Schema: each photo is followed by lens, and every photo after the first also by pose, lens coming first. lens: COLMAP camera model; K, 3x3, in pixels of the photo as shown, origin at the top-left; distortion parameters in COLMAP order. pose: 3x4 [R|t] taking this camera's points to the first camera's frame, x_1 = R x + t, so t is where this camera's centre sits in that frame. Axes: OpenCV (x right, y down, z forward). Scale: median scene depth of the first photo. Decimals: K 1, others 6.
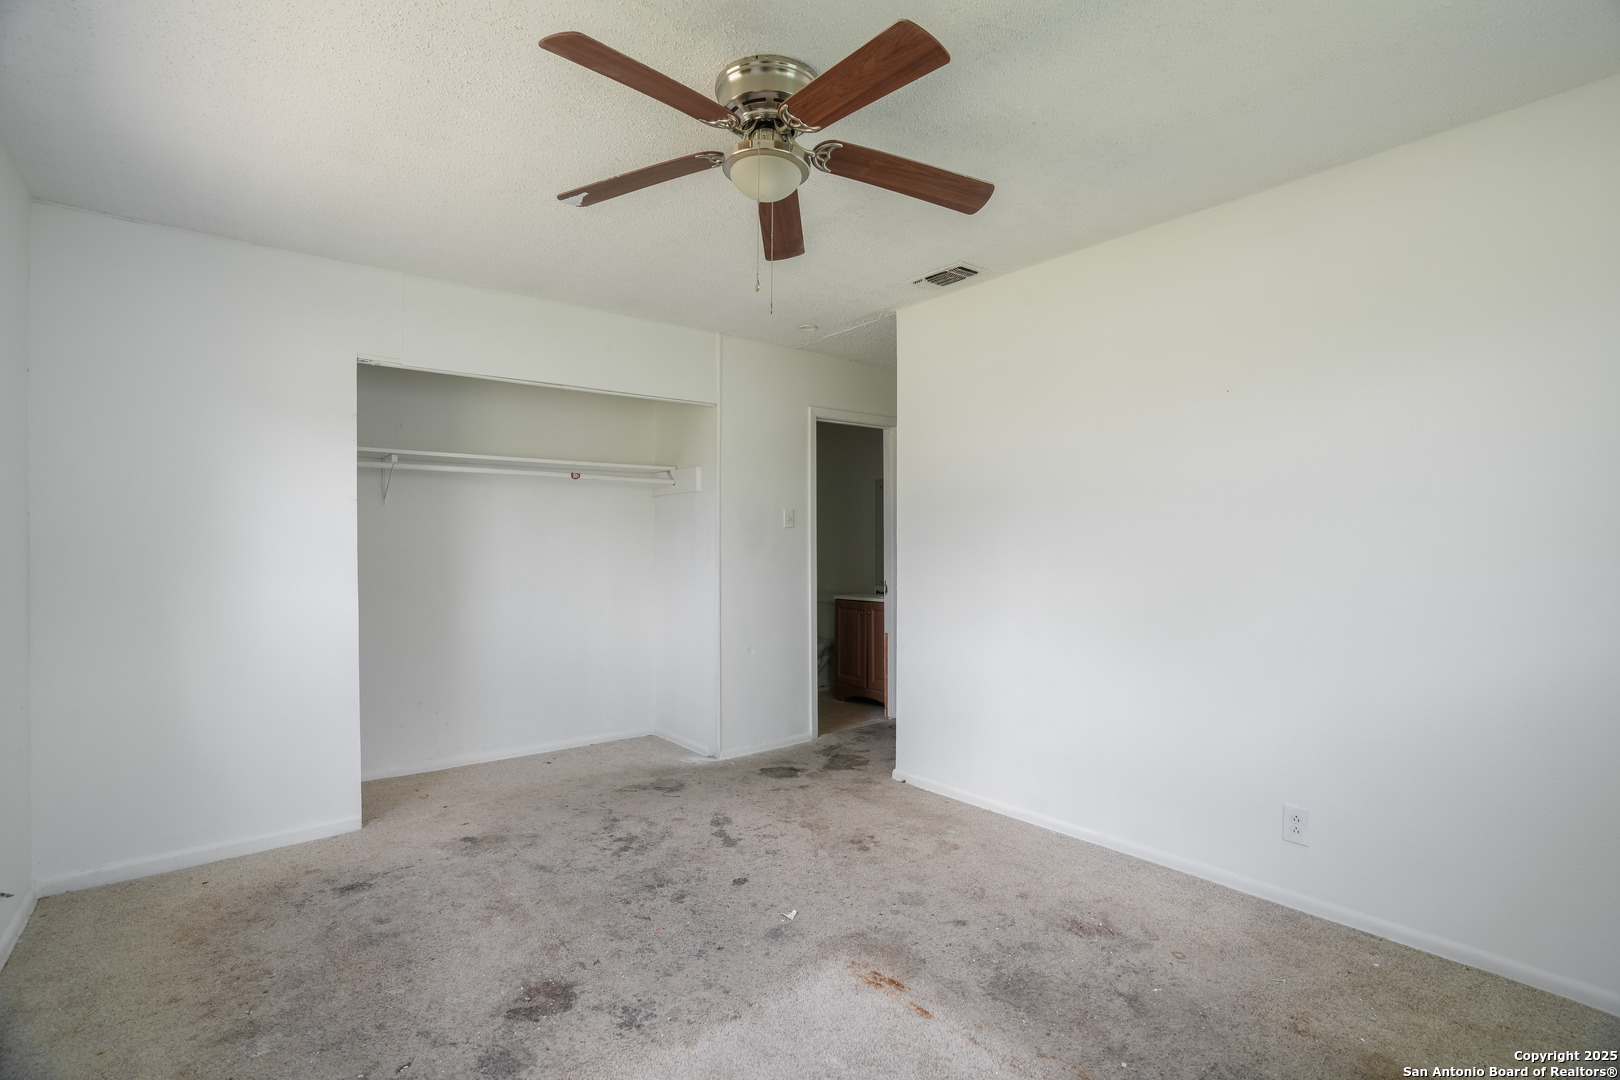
lens RADIAL K [[747.3, 0, 811.4], [0, 747.3, 528.7], [0, 0, 1]] dist [-0.042227, 0.020629]
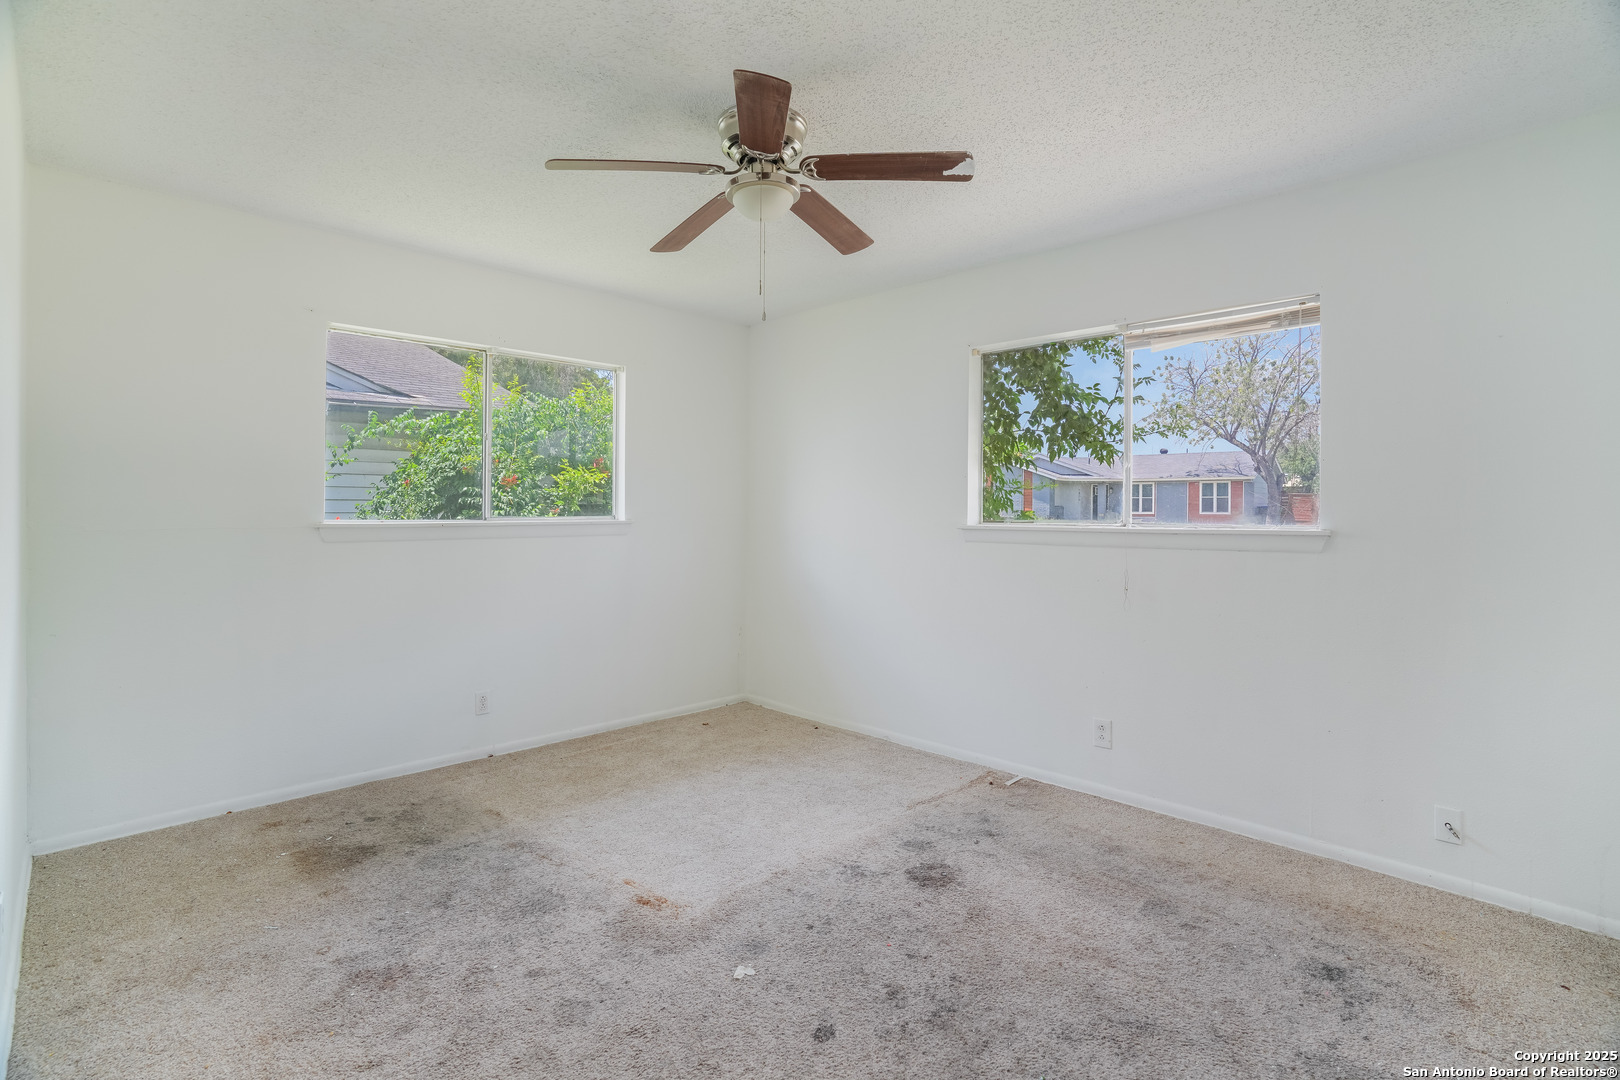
lens RADIAL K [[747.3, 0, 811.4], [0, 747.3, 528.7], [0, 0, 1]] dist [-0.042227, 0.020629]
pose [[-0.994091, 0.002625, -0.108515, -0.019784], [0.002031, 0.999982, 0.005583, 0.034975], [0.108528, 0.005329, -0.994079, 1.948795]]
